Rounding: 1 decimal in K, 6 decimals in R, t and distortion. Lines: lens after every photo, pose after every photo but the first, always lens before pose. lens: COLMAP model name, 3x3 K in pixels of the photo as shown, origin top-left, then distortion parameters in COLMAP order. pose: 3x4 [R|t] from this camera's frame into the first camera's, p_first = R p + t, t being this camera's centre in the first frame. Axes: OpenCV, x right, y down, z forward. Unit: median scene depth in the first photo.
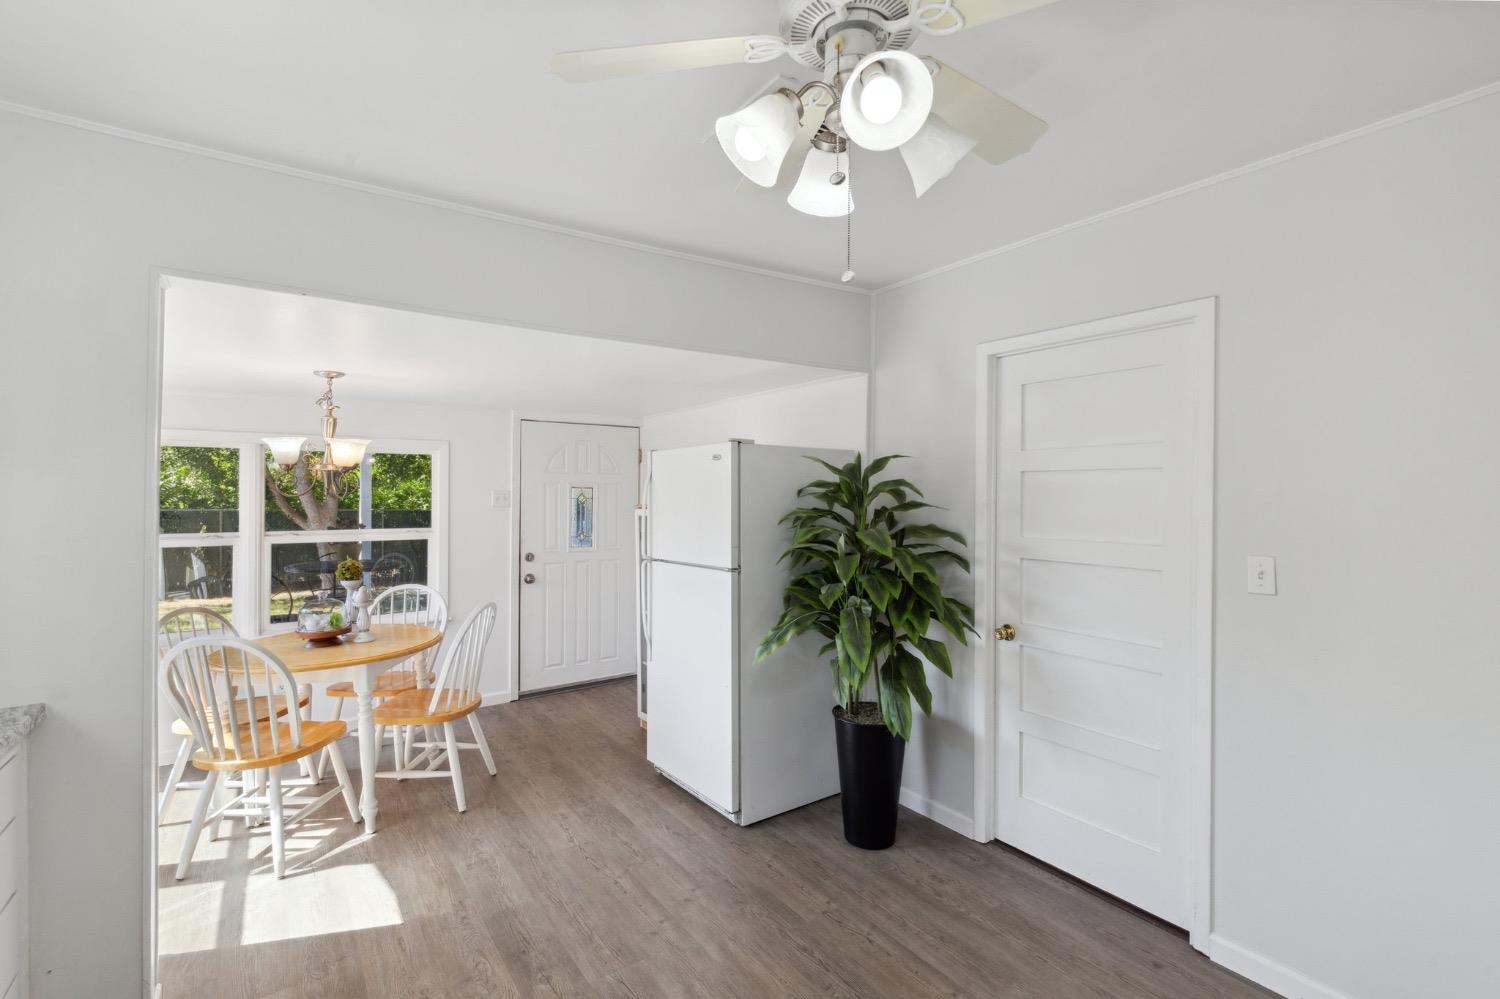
lens RADIAL K [[691.9, 0, 751.2], [0, 691.9, 496.6], [0, 0, 1]] dist [0.009337, -0.000986]
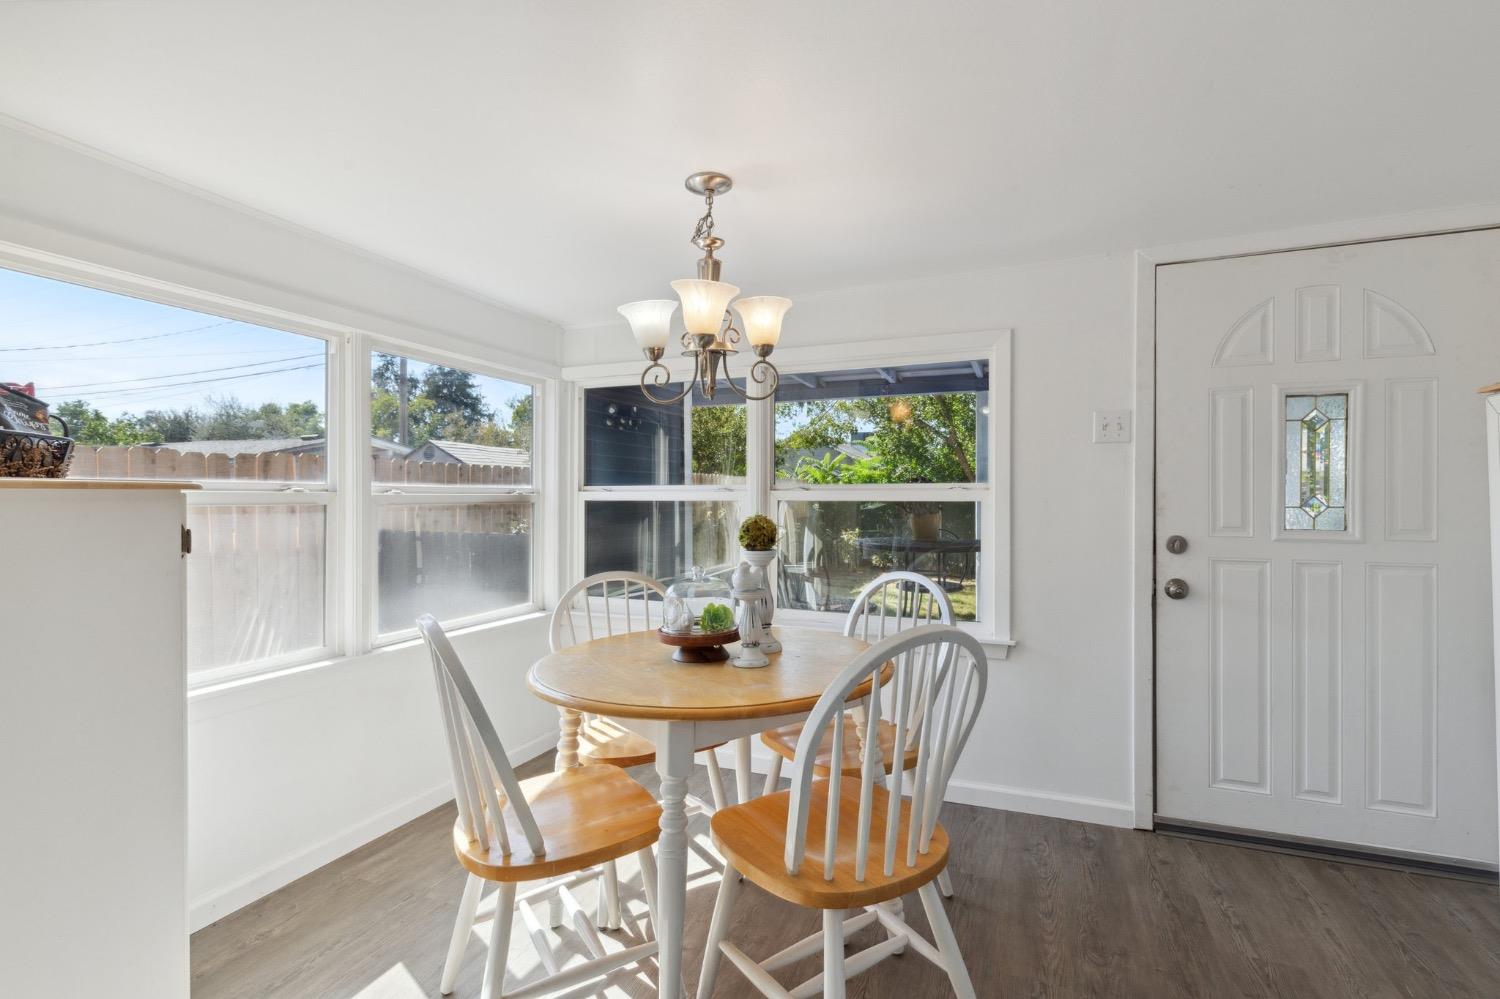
lens RADIAL K [[691.9, 0, 748.6], [0, 691.9, 492.1], [0, 0, 1]] dist [0.009337, -0.000986]
pose [[0.549280, -0.005261, -0.835622, -0.079672], [-0.000055, 0.999980, -0.006332, 0.055446], [0.835638, 0.003524, 0.549269, 0.497458]]
